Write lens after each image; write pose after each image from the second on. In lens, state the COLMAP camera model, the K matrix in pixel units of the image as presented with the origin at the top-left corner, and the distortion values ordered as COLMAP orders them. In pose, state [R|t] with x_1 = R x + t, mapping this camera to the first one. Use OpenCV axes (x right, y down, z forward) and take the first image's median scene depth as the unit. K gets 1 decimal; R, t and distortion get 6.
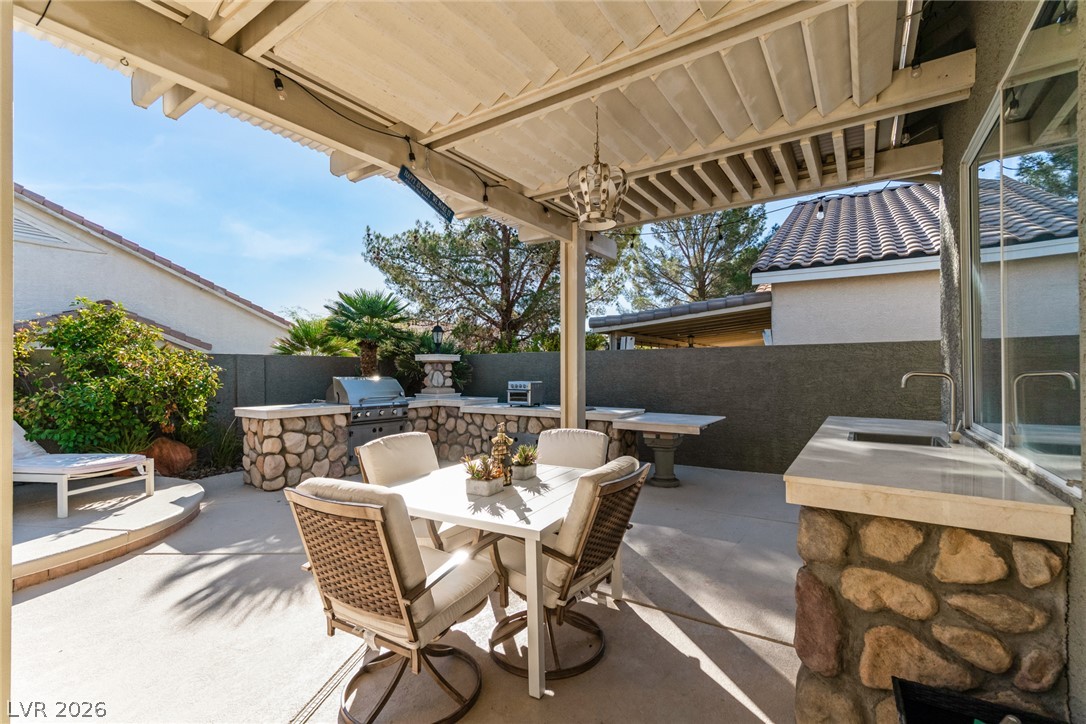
lens RADIAL K [[468.9, 0, 546.0], [0, 468.9, 376.1], [0, 0, 1]] dist [-0.001141, -0.000283]
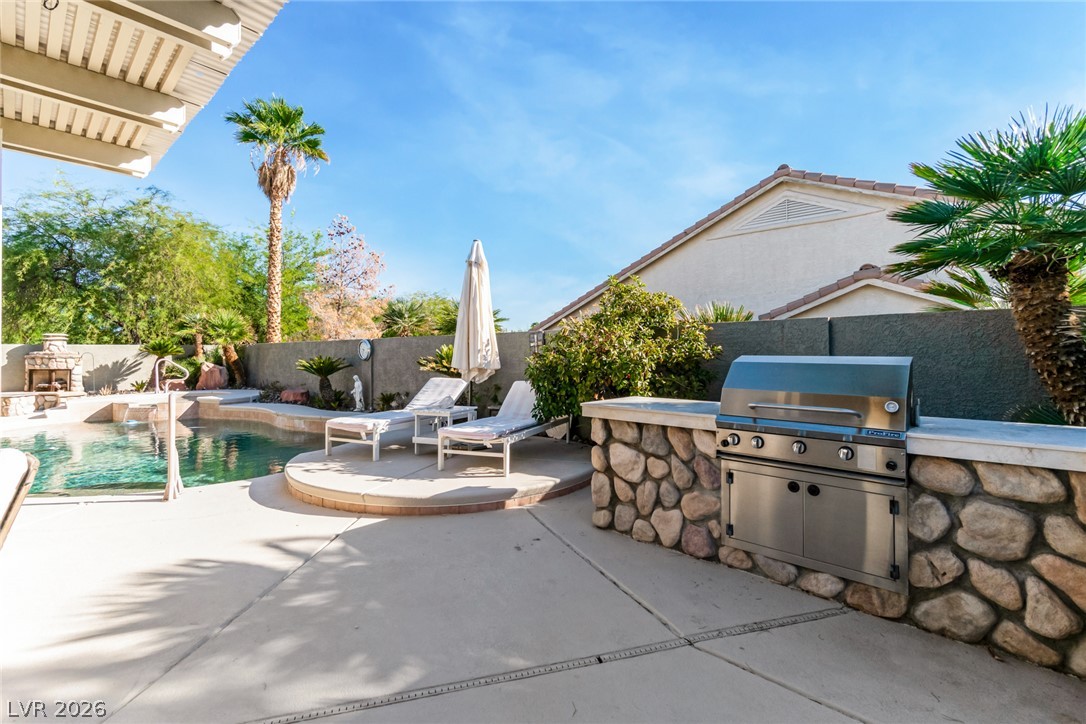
lens RADIAL K [[489.0, 0, 531.9], [0, 489.0, 352.4], [0, 0, 1]] dist [-0.003831, 0.000922]
pose [[-0.161512, 0.004367, -0.986861, 0.106636], [-0.002819, 0.999984, 0.004886, -0.004031], [0.986867, 0.003571, -0.161497, 0.957460]]
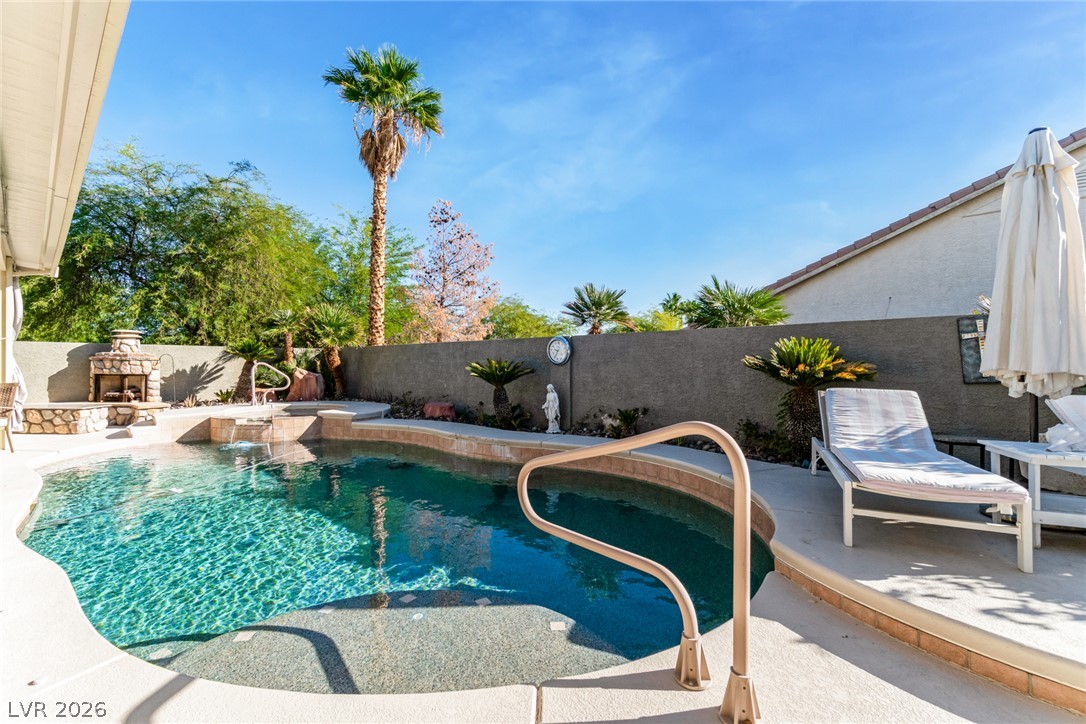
lens RADIAL K [[468.9, 0, 534.1], [0, 468.9, 368.8], [0, 0, 1]] dist [-0.001141, -0.000283]
pose [[-0.162554, 0.009056, -0.986658, -0.295407], [-0.011689, 0.999870, 0.011103, 0.034421], [0.986630, 0.013338, -0.162427, 0.186419]]
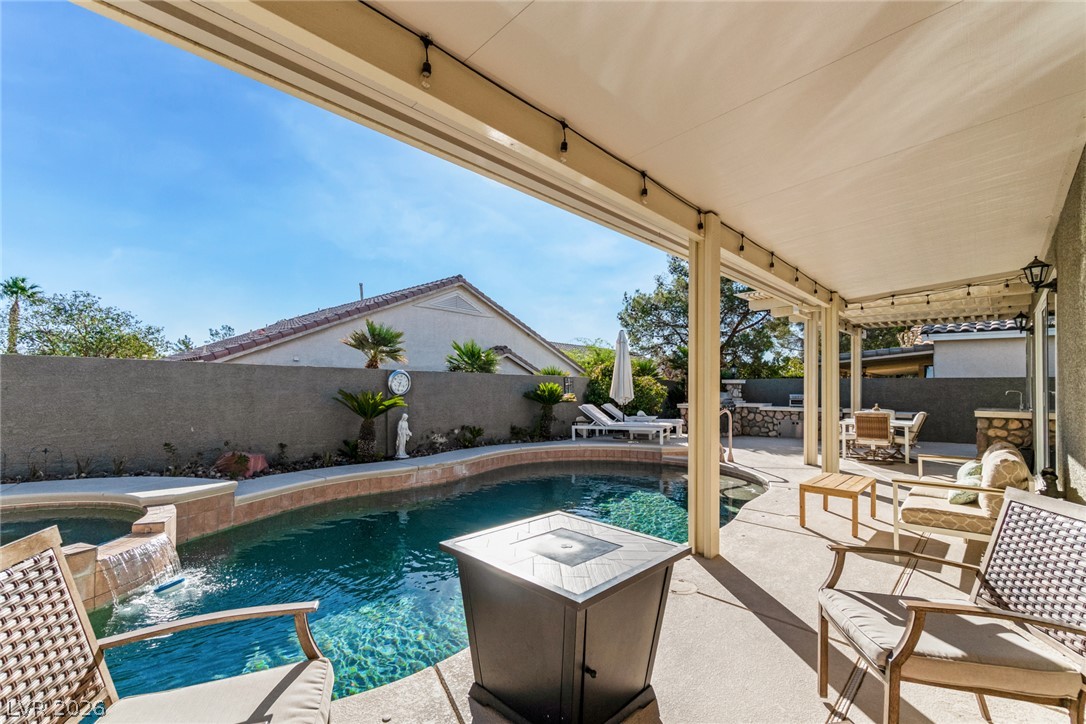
lens RADIAL K [[489.0, 0, 548.9], [0, 489.0, 389.1], [0, 0, 1]] dist [-0.003831, 0.000922]
pose [[0.989832, 0.008829, -0.141964, -0.937601], [-0.010566, 0.999878, -0.011484, 0.028334], [0.141846, 0.012867, 0.989805, -1.381969]]
